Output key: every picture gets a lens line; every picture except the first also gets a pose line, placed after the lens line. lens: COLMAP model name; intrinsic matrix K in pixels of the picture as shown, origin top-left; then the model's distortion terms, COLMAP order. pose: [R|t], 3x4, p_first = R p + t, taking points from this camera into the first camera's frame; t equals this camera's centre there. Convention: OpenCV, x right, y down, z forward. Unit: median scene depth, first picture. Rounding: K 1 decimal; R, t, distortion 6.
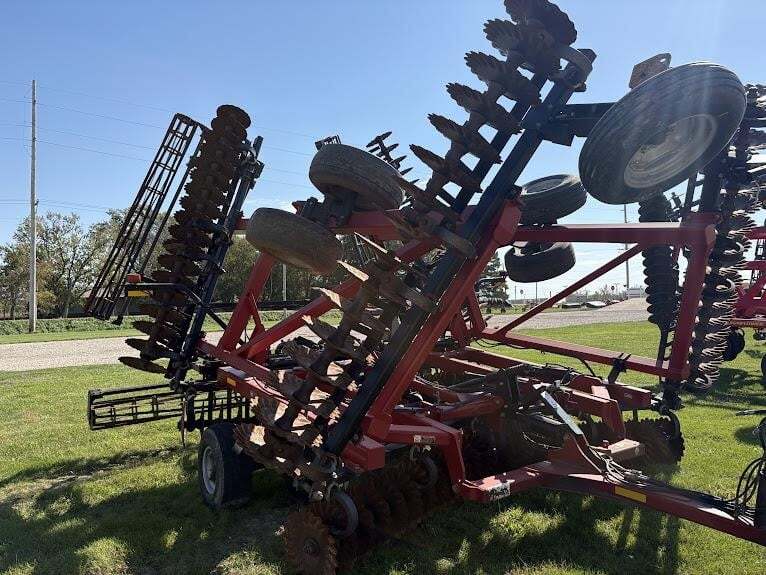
lens RADIAL K [[584.4, 0, 382.4], [0, 584.4, 283.7], [0, 0, 1]] dist [0.021509, -0.005448]
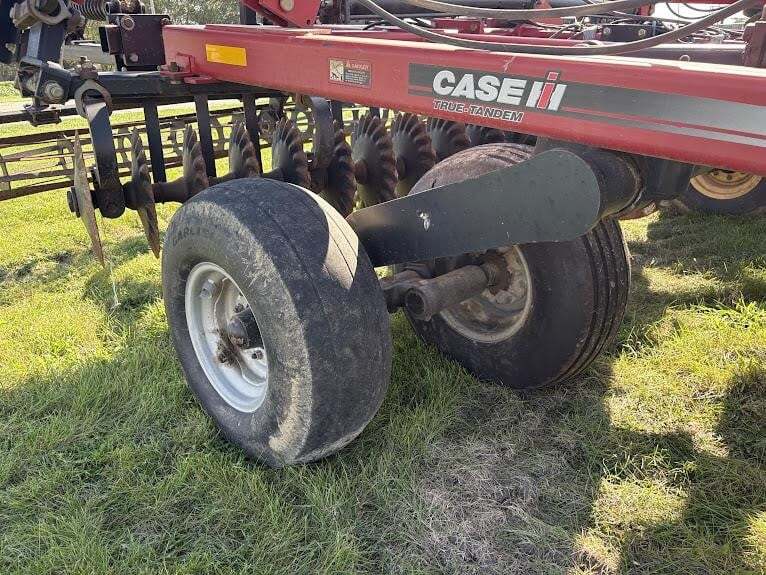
lens RADIAL K [[584.4, 0, 382.4], [0, 584.4, 283.7], [0, 0, 1]] dist [0.021509, -0.005448]
pose [[0.982581, -0.074947, 0.170052, -0.279560], [0.006848, 0.929049, 0.369893, 0.193627], [-0.185709, -0.362285, 0.913379, 0.768172]]
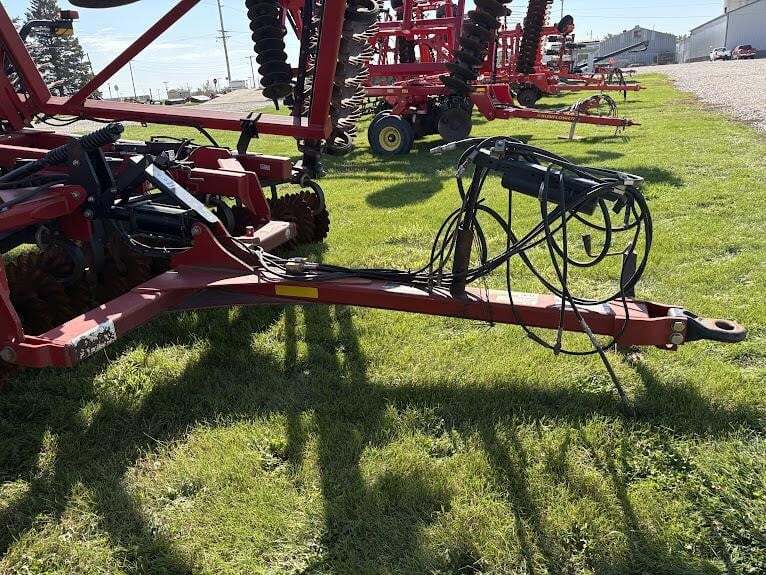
lens RADIAL K [[581.0, 0, 380.9], [0, 581.0, 291.6], [0, 0, 1]] dist [0.051042, -0.082556]
pose [[0.803825, -0.225954, 0.550282, 0.098572], [0.025428, 0.937258, 0.347708, 0.097687], [-0.594322, -0.265504, 0.759137, 0.339776]]
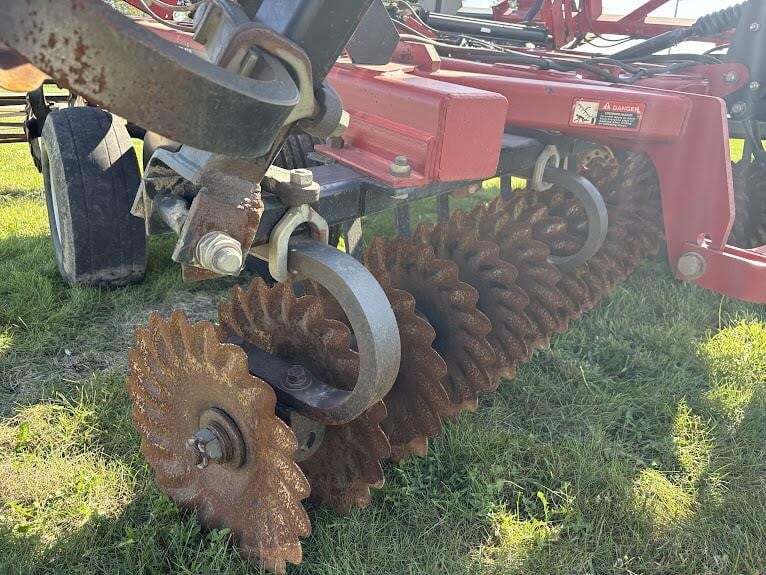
lens RADIAL K [[584.4, 0, 382.4], [0, 584.4, 283.7], [0, 0, 1]] dist [0.021509, -0.005448]
pose [[0.998445, 0.055164, 0.008075, -0.038526], [-0.054565, 0.937160, 0.344607, 0.211896], [0.011442, -0.344512, 0.938712, 0.574451]]
